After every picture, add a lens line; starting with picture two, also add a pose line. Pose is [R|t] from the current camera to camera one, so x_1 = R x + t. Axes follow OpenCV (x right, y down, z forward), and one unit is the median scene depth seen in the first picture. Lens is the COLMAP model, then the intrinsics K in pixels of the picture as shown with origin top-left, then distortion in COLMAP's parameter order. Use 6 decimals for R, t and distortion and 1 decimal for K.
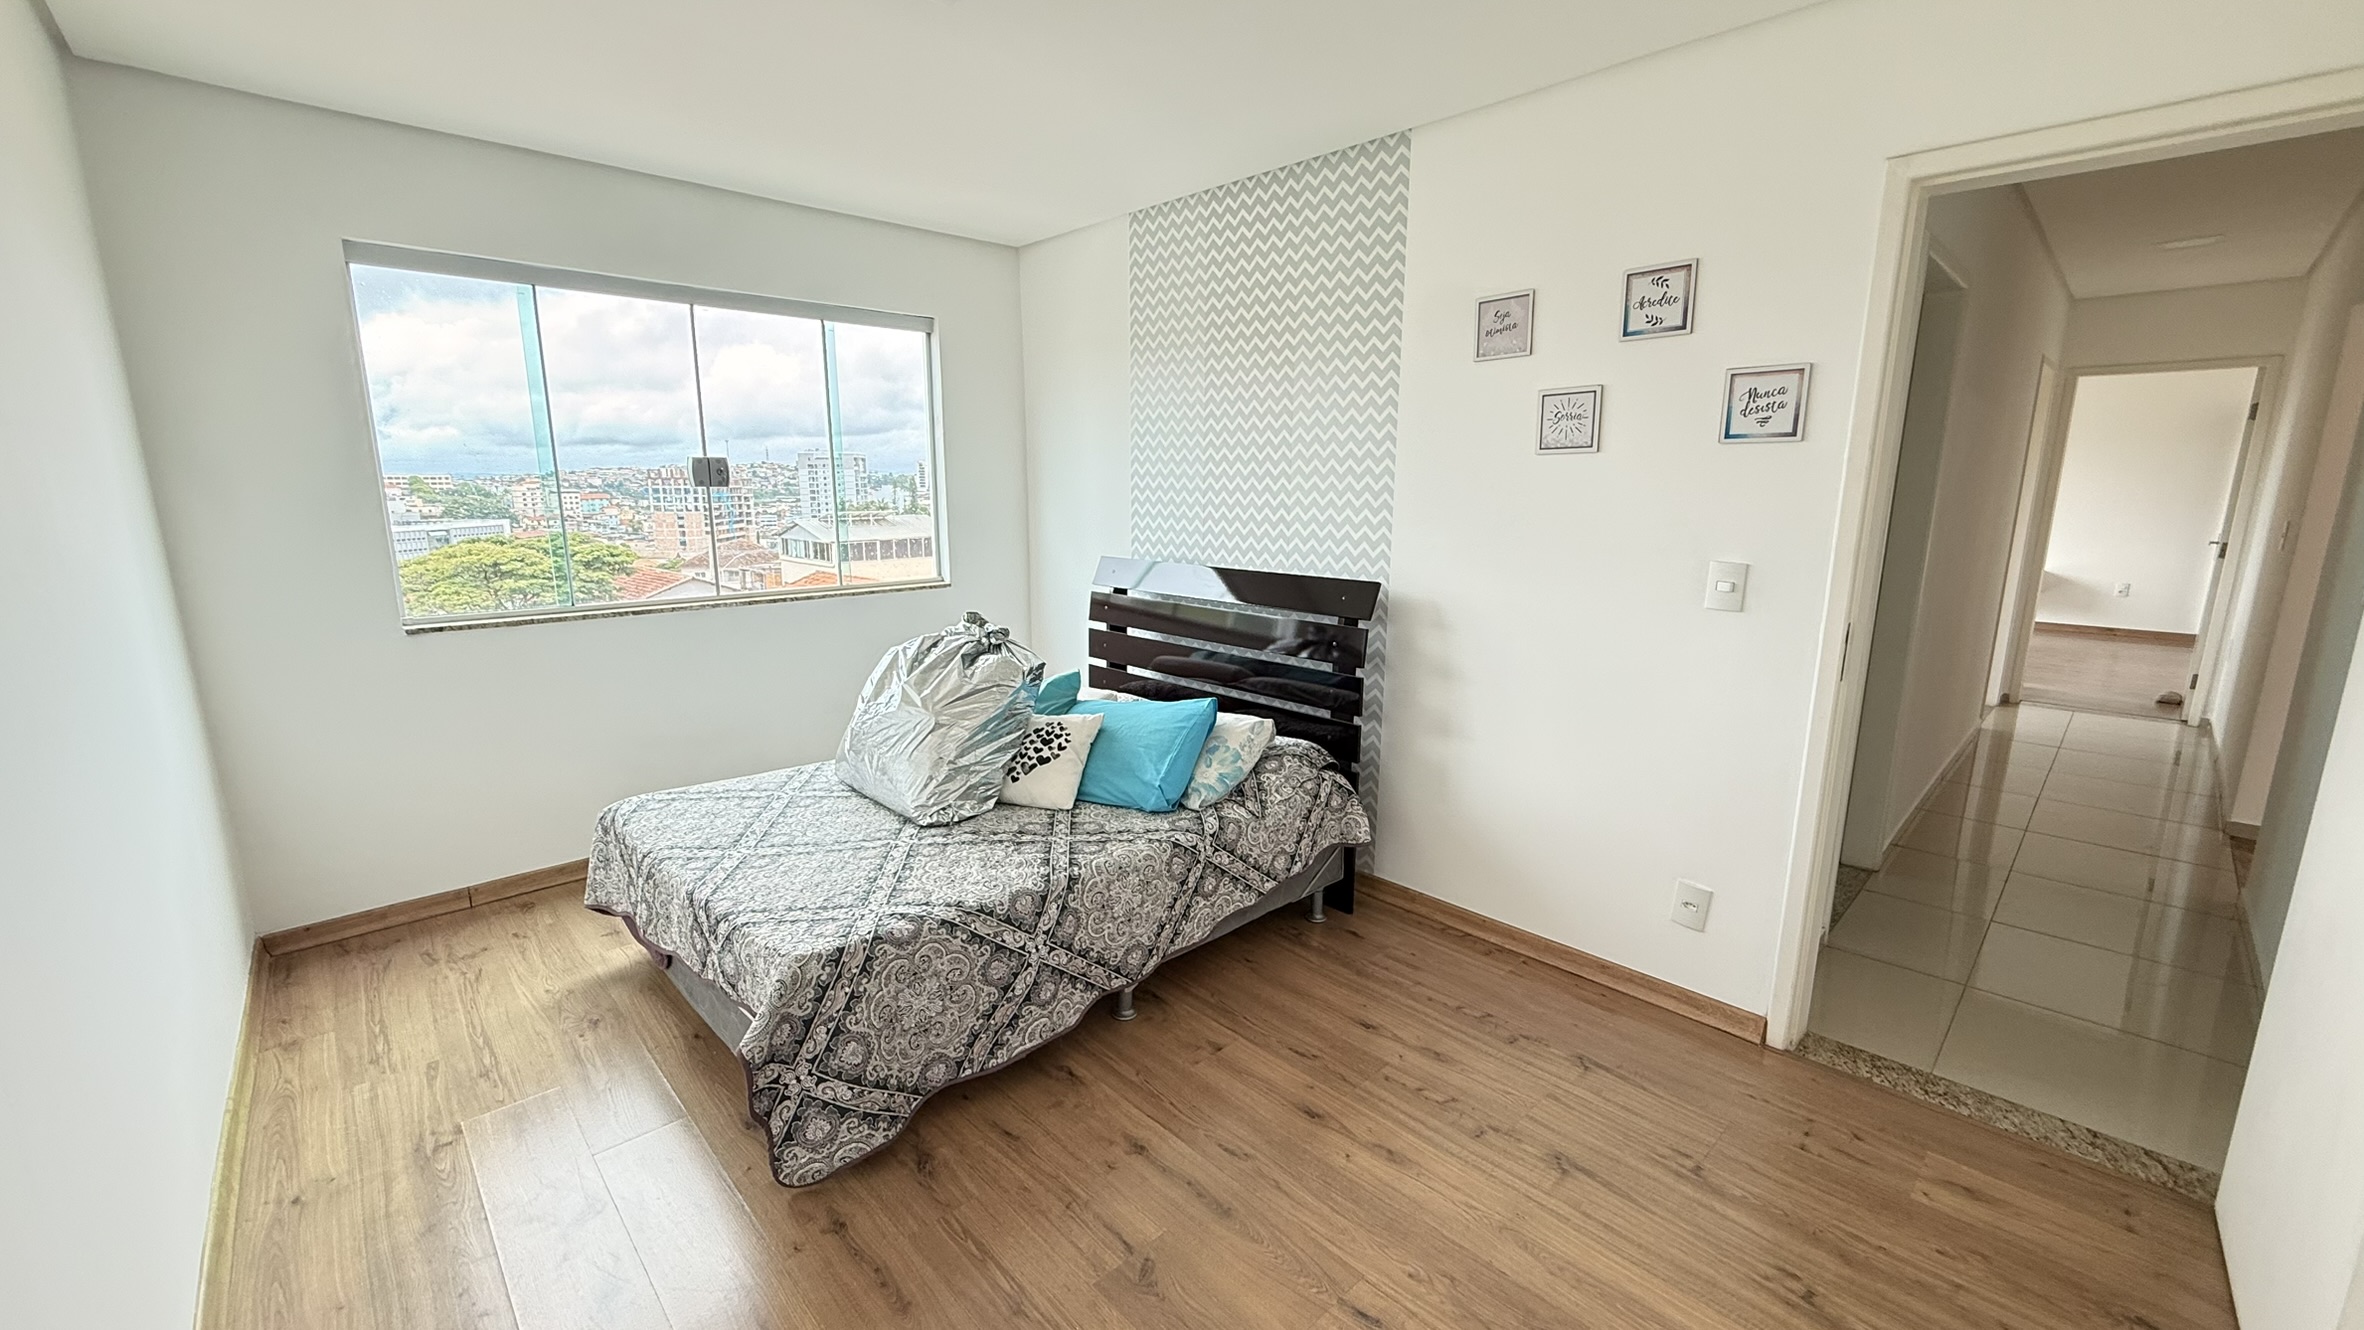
lens RADIAL K [[940.7, 0, 1194.5], [0, 940.7, 667.2], [0, 0, 1]] dist [-0.000180, 0.000164]
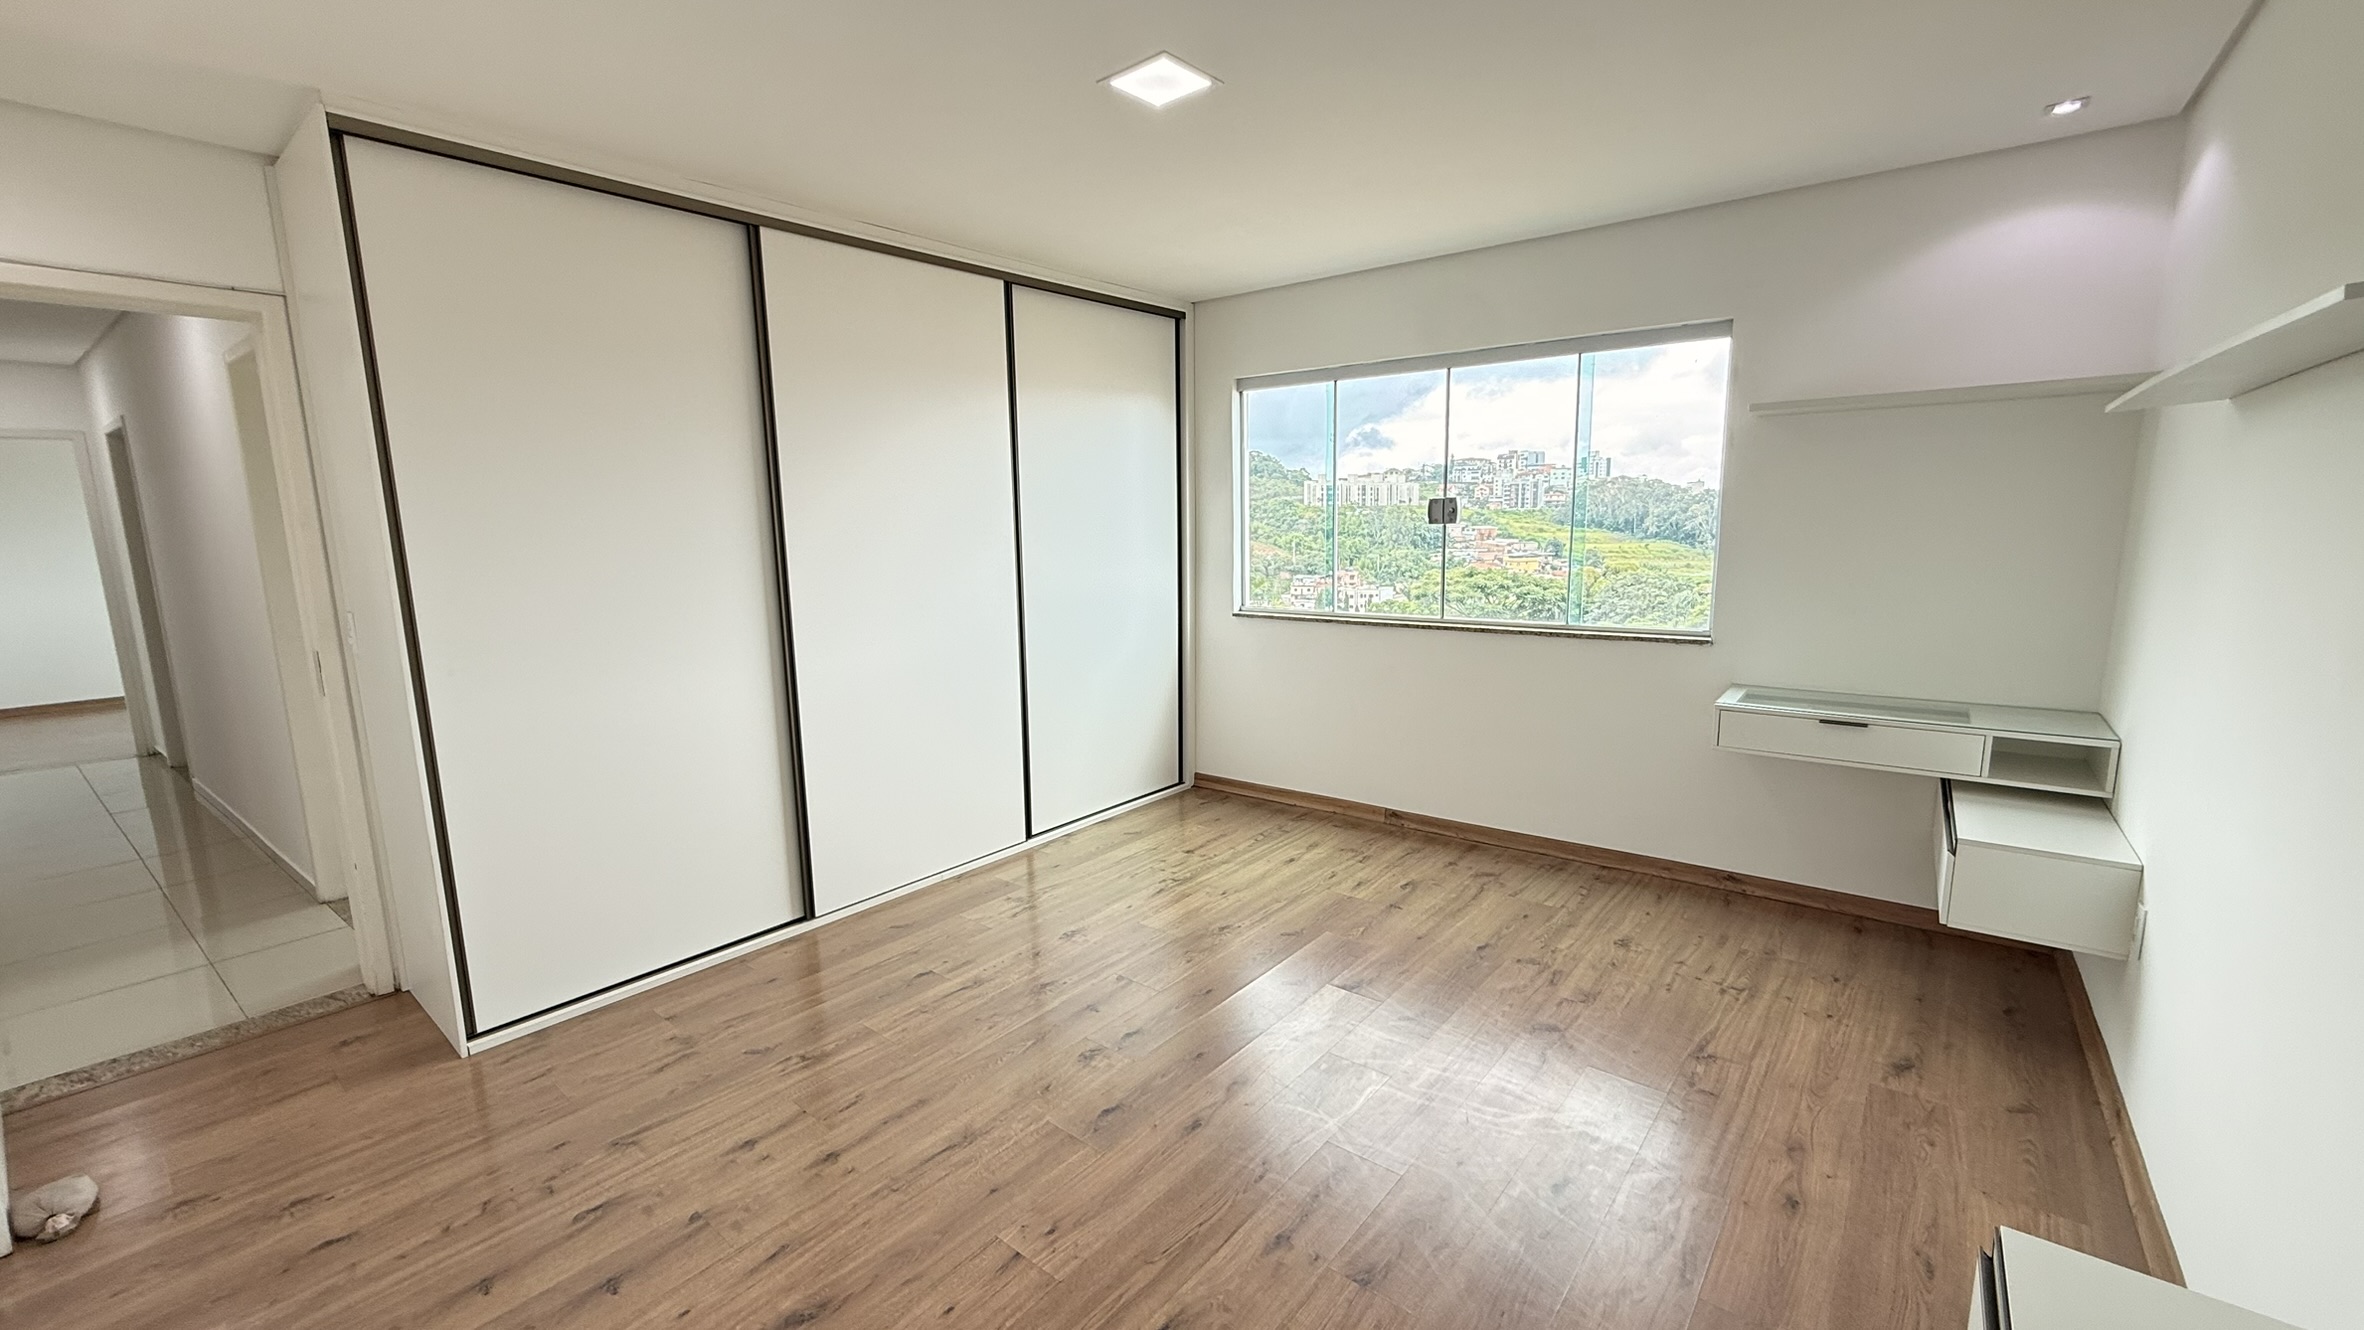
lens RADIAL K [[940.7, 0, 1194.3], [0, 940.7, 666.5], [0, 0, 1]] dist [-0.000180, 0.000164]
pose [[-0.132412, -0.158500, 0.978440, -1.786161], [0.207530, 0.960820, 0.183731, -0.336260], [-0.969226, 0.227384, -0.094330, 1.625697]]
